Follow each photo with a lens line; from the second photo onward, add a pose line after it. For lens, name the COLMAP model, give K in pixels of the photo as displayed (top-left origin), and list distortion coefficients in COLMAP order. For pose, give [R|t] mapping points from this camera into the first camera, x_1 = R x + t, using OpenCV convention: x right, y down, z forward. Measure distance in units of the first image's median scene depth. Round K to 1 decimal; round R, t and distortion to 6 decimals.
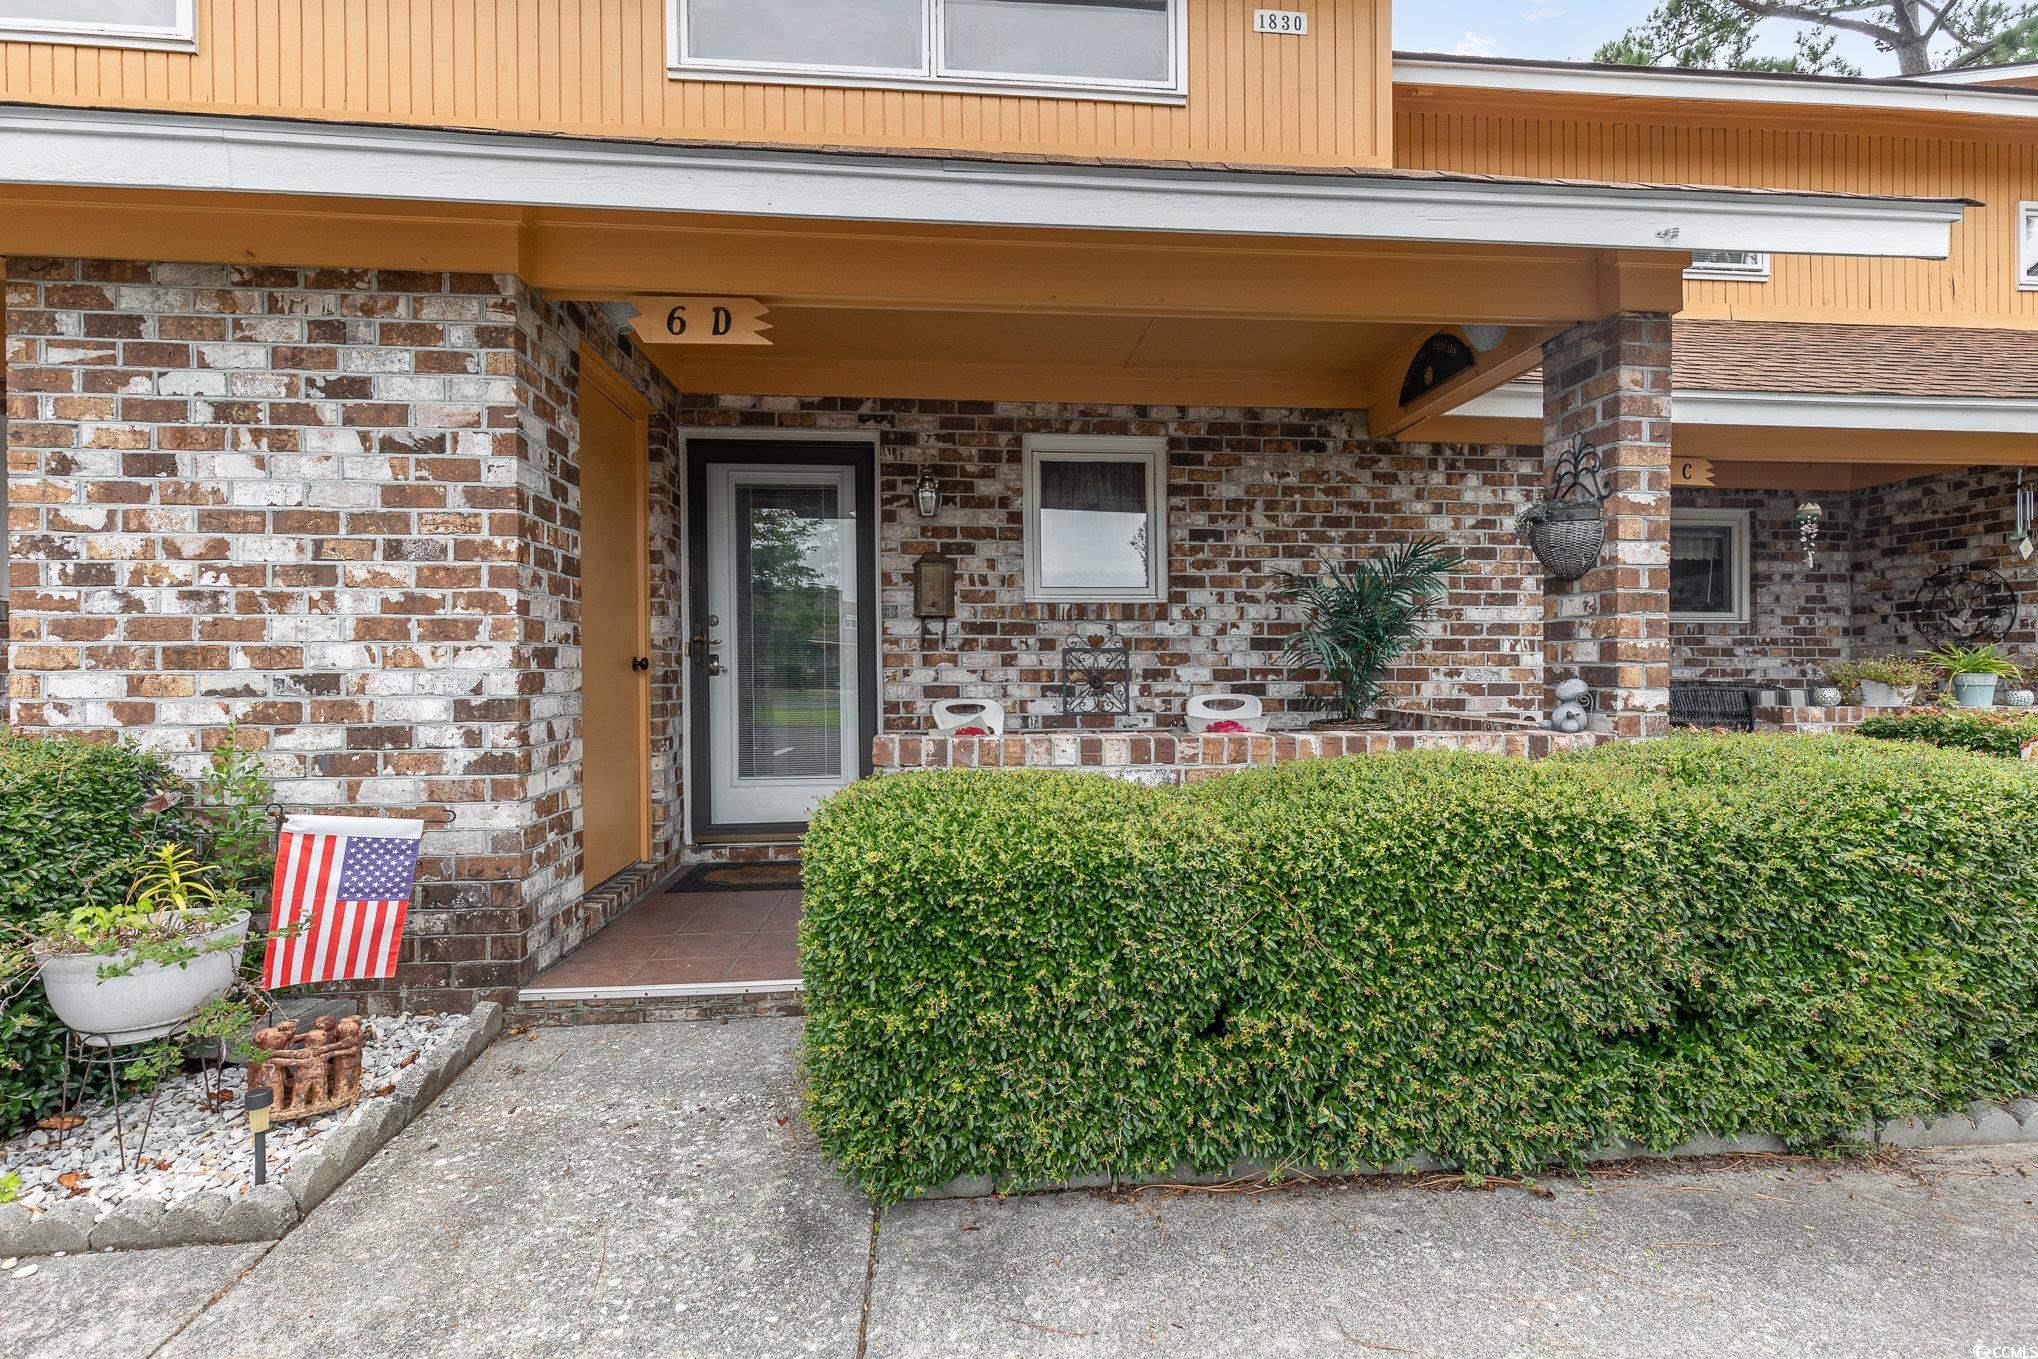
lens RADIAL K [[925.0, 0, 1018.7], [0, 925.0, 671.9], [0, 0, 1]] dist [0.010284, -0.001566]
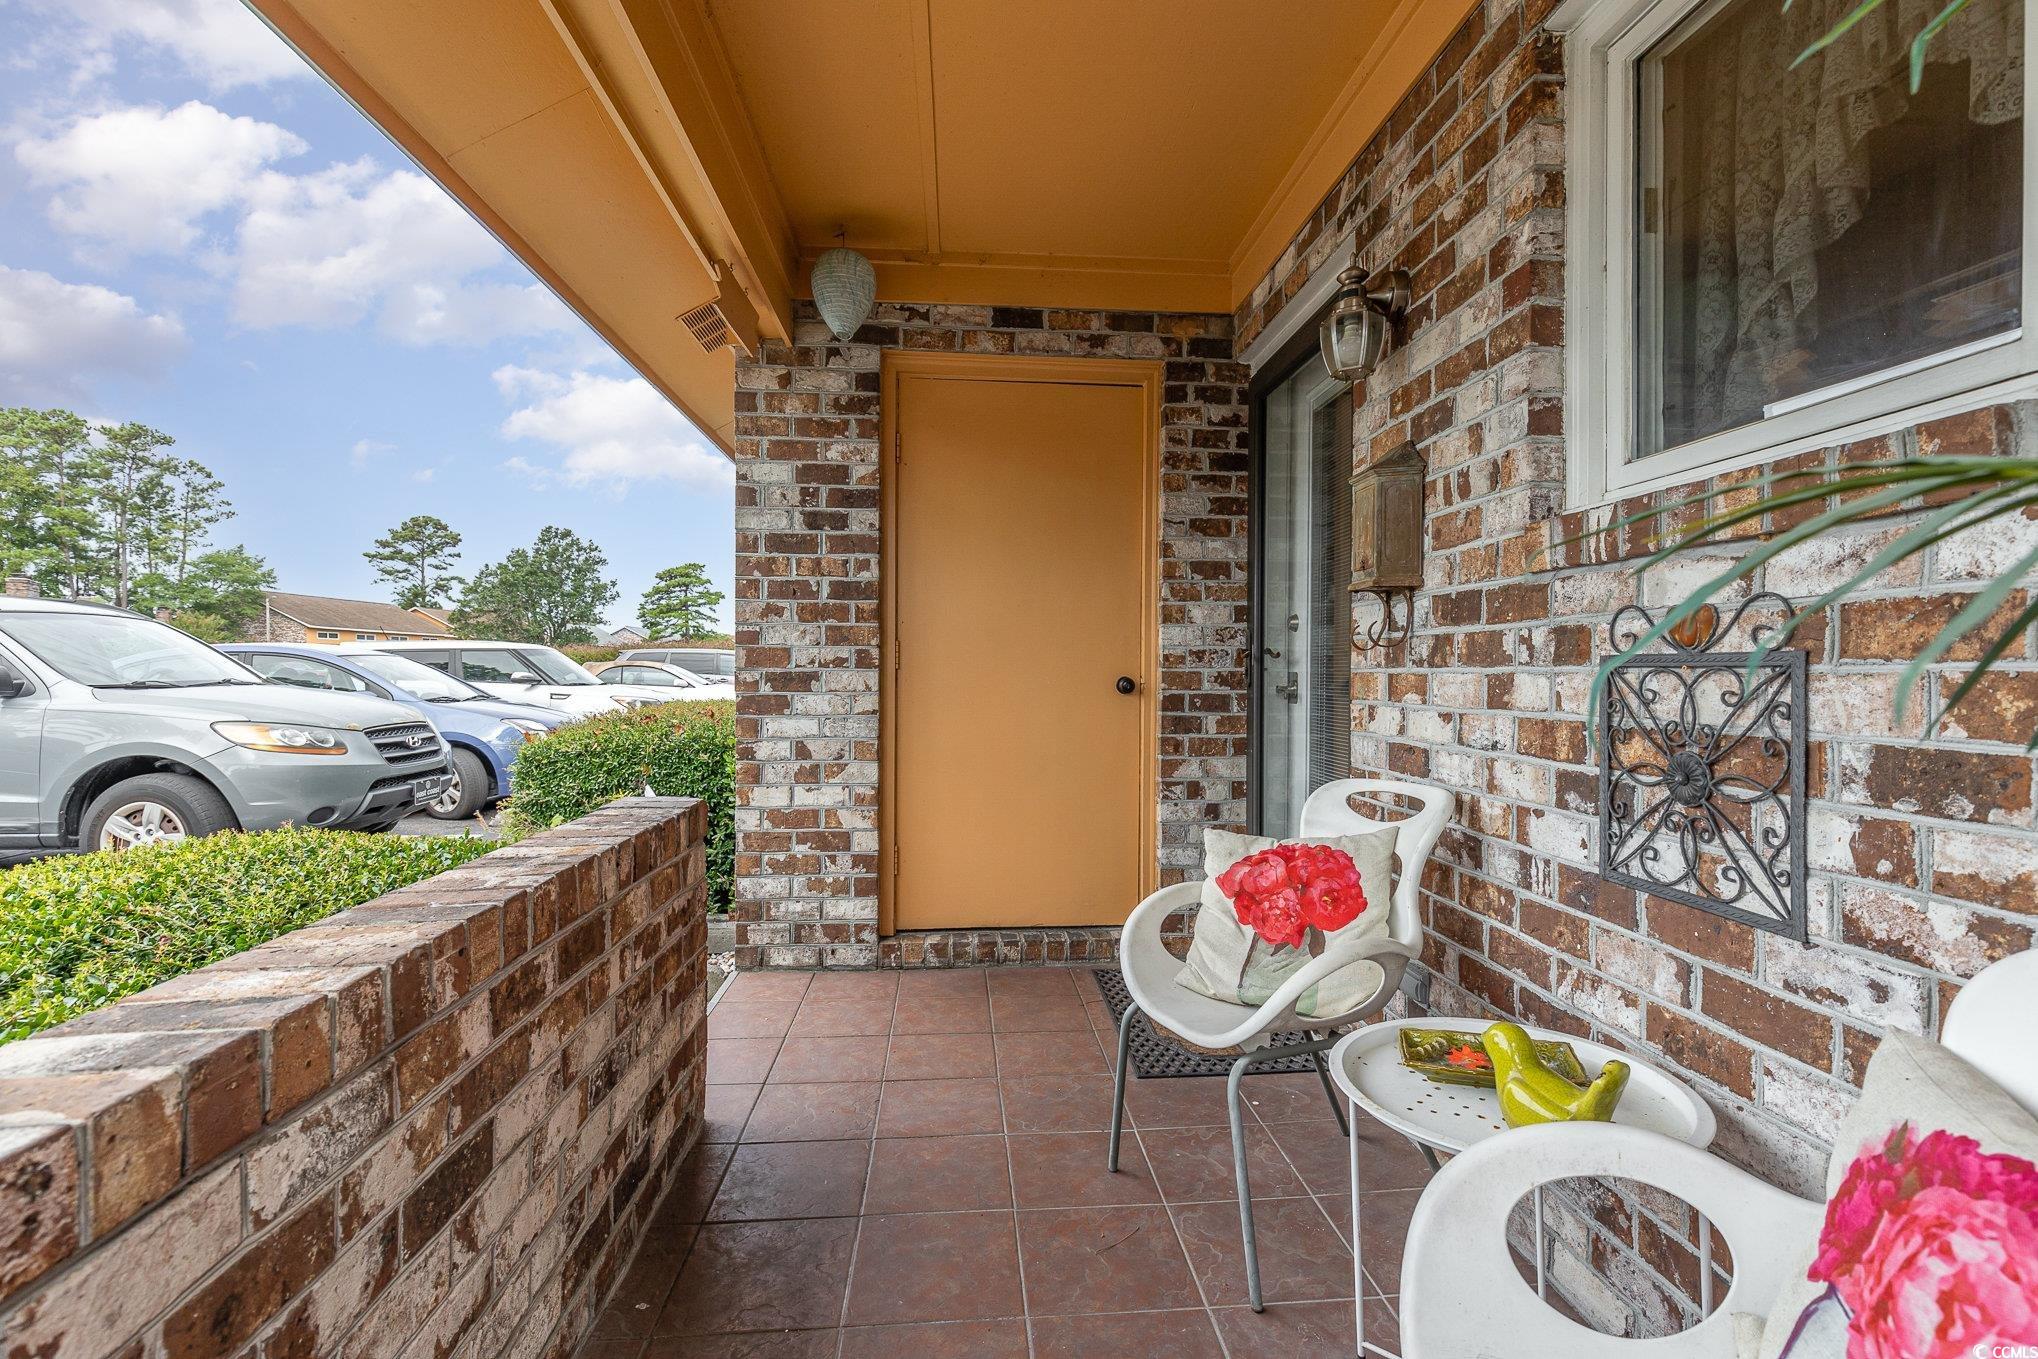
lens RADIAL K [[925.0, 0, 1029.9], [0, 925.0, 684.7], [0, 0, 1]] dist [0.010284, -0.001566]
pose [[-0.012854, 0.017127, -0.999771, 0.355407], [-0.006833, 0.999828, 0.017216, -0.020210], [0.999894, 0.007053, -0.012735, 0.818983]]
